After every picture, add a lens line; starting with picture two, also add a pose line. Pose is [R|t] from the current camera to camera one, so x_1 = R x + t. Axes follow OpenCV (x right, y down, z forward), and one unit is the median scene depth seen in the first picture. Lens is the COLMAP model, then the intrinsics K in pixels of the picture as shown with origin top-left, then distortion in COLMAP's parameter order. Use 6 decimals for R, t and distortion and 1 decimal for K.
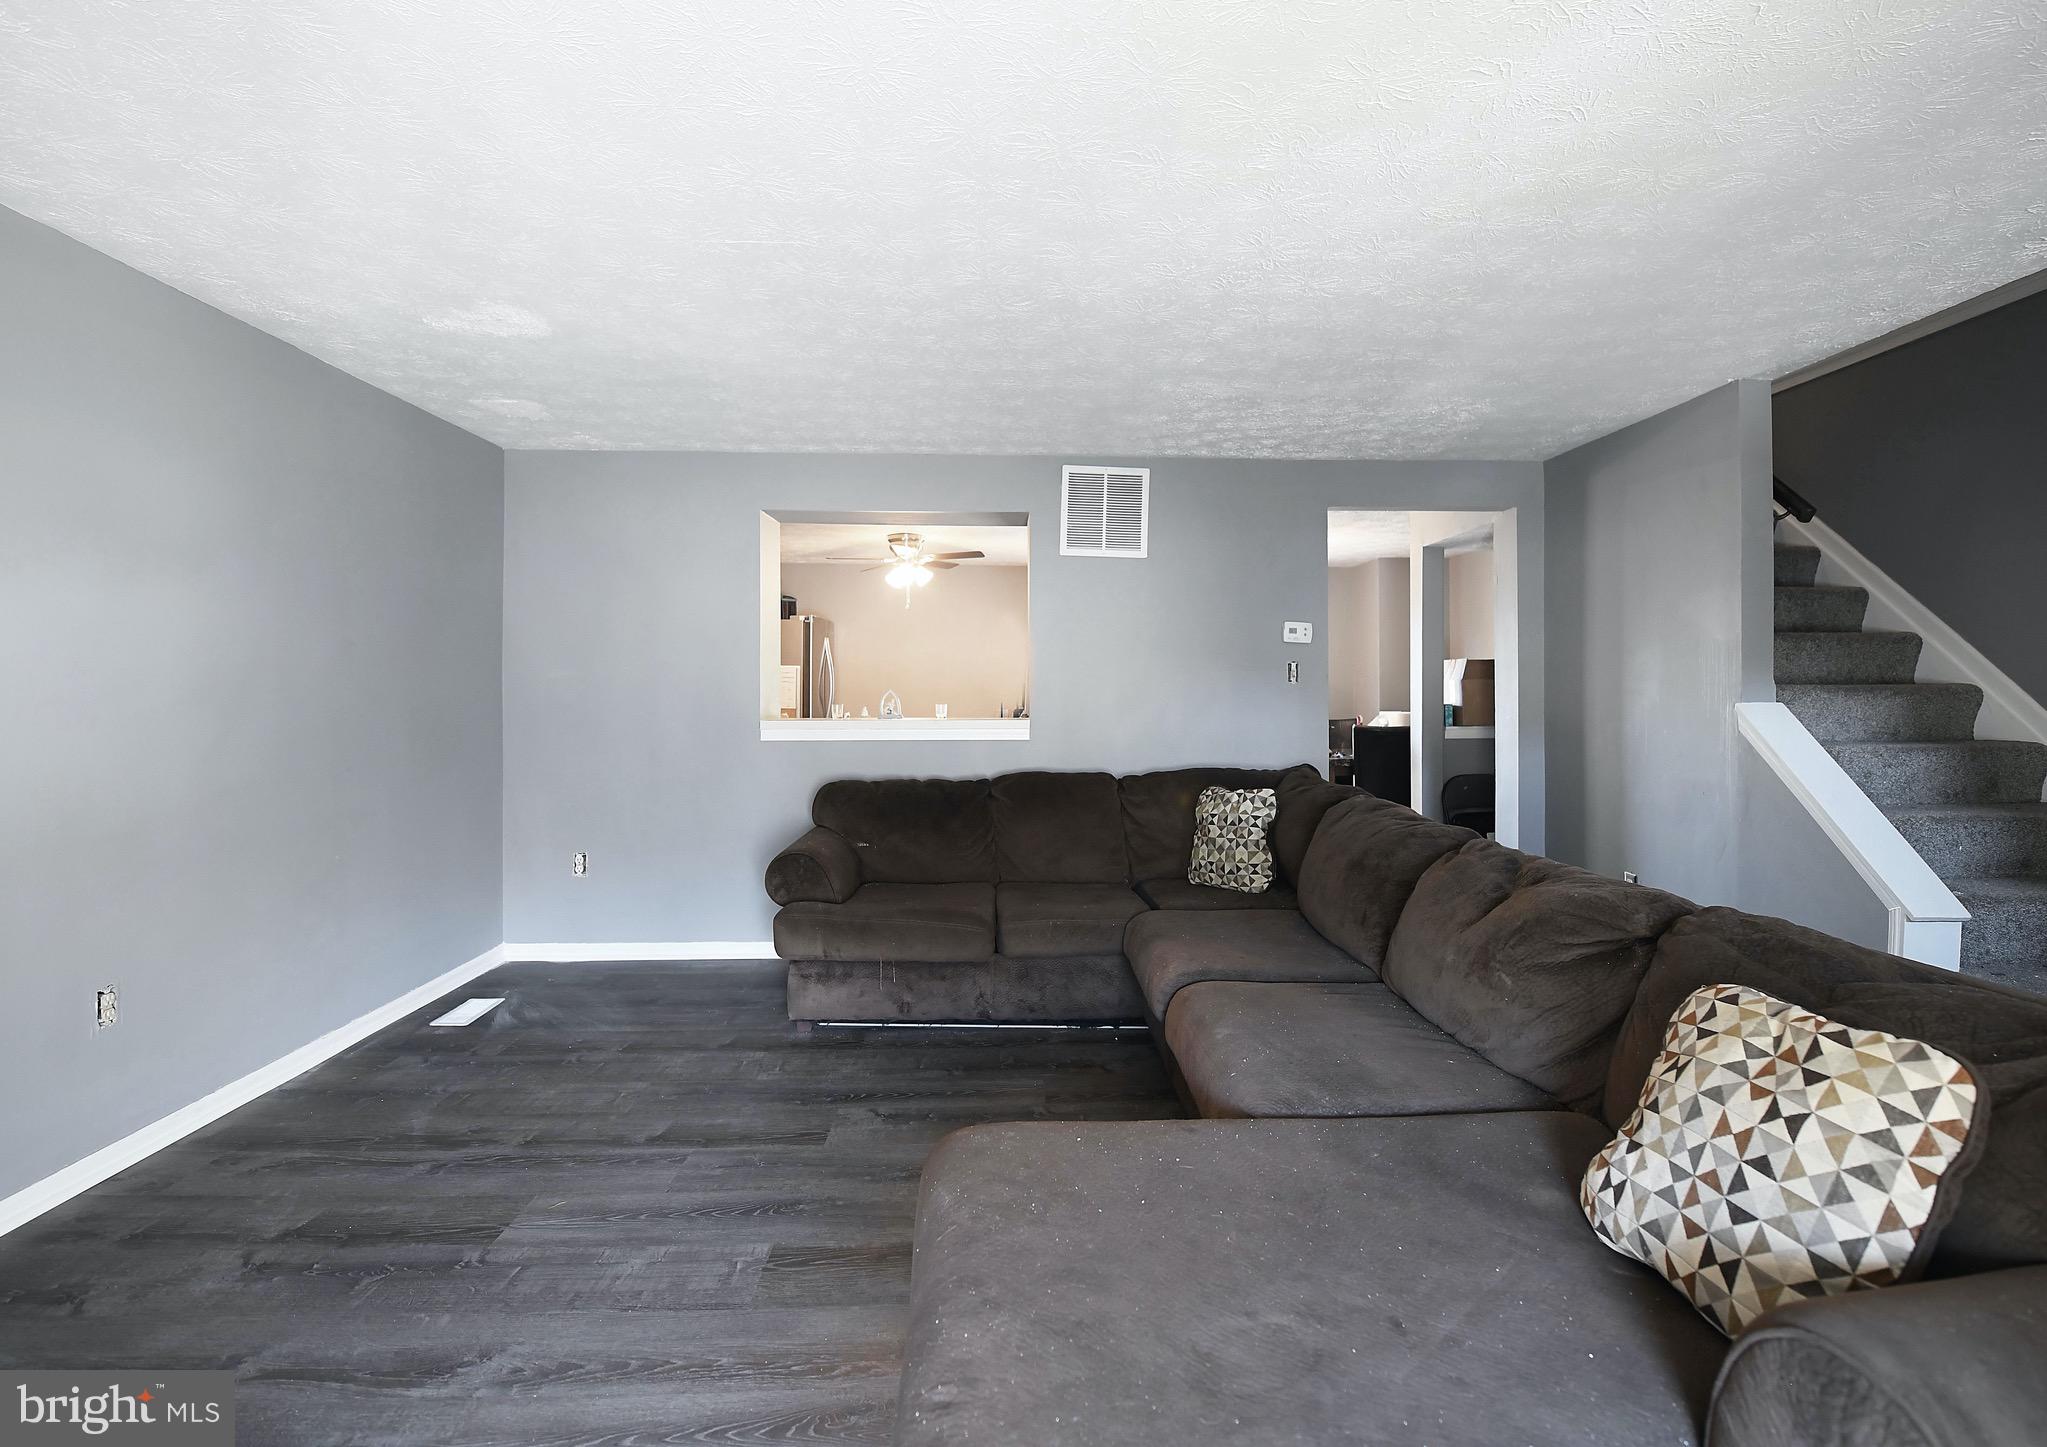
lens RADIAL K [[954.8, 0, 1027.9], [0, 954.8, 702.6], [0, 0, 1]] dist [-0.003945, -0.000965]
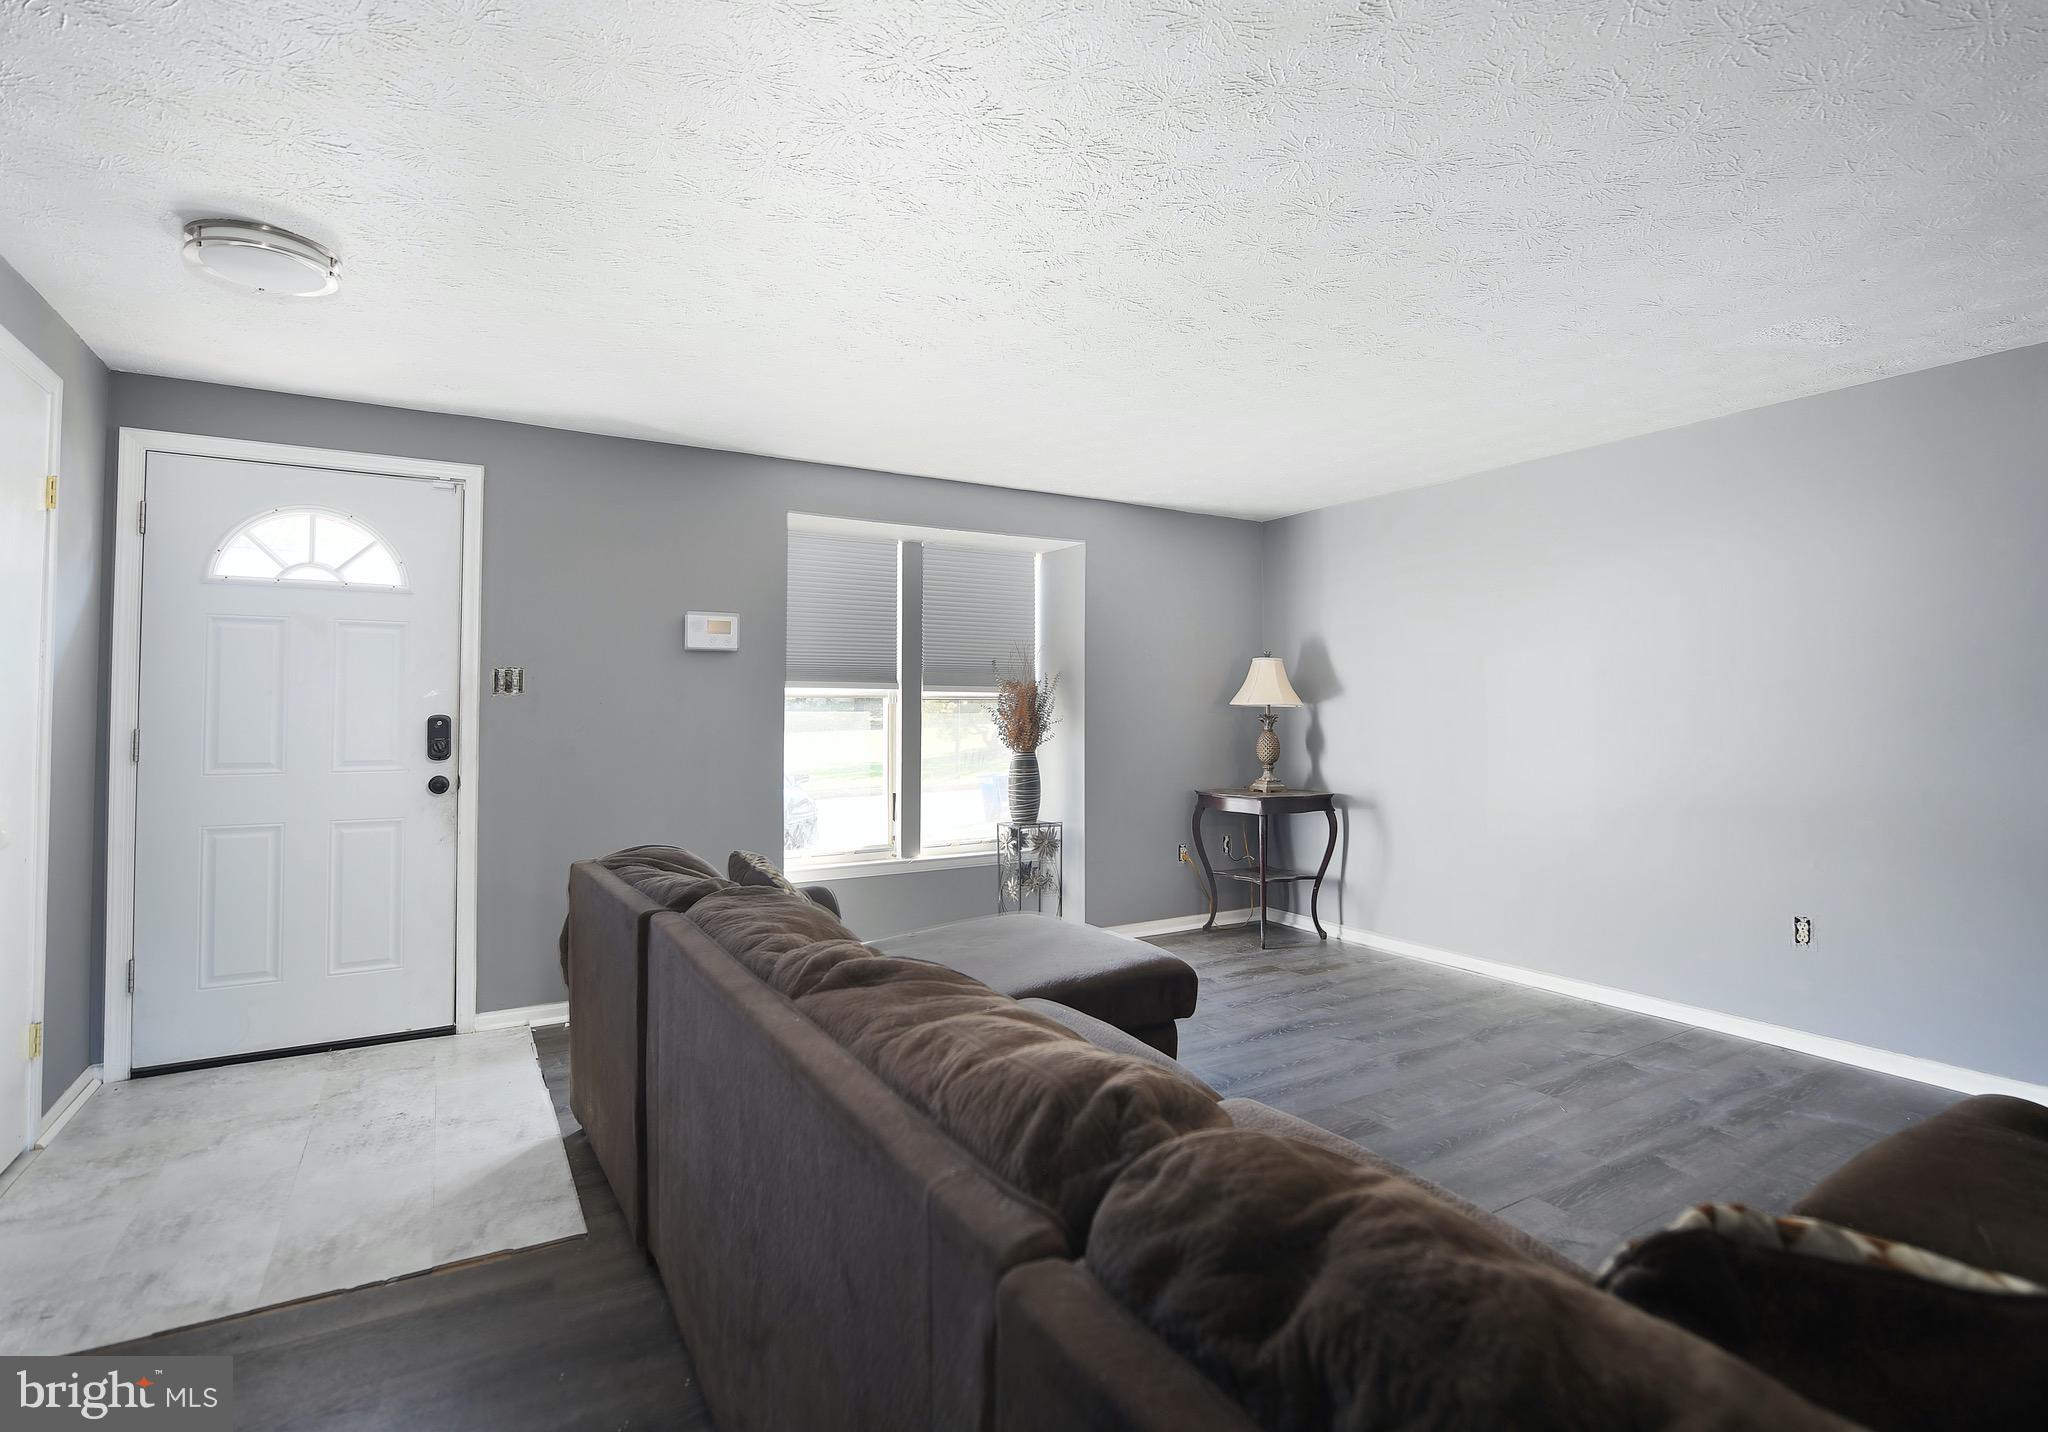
lens RADIAL K [[992.9, 0, 1026.1], [0, 992.9, 715.1], [0, 0, 1]] dist [-0.015747, -0.004102]
pose [[-0.882251, 0.006104, -0.470740, 0.678144], [-0.002958, 0.999824, 0.018507, -0.021111], [0.470771, 0.017720, -0.882078, 1.623848]]
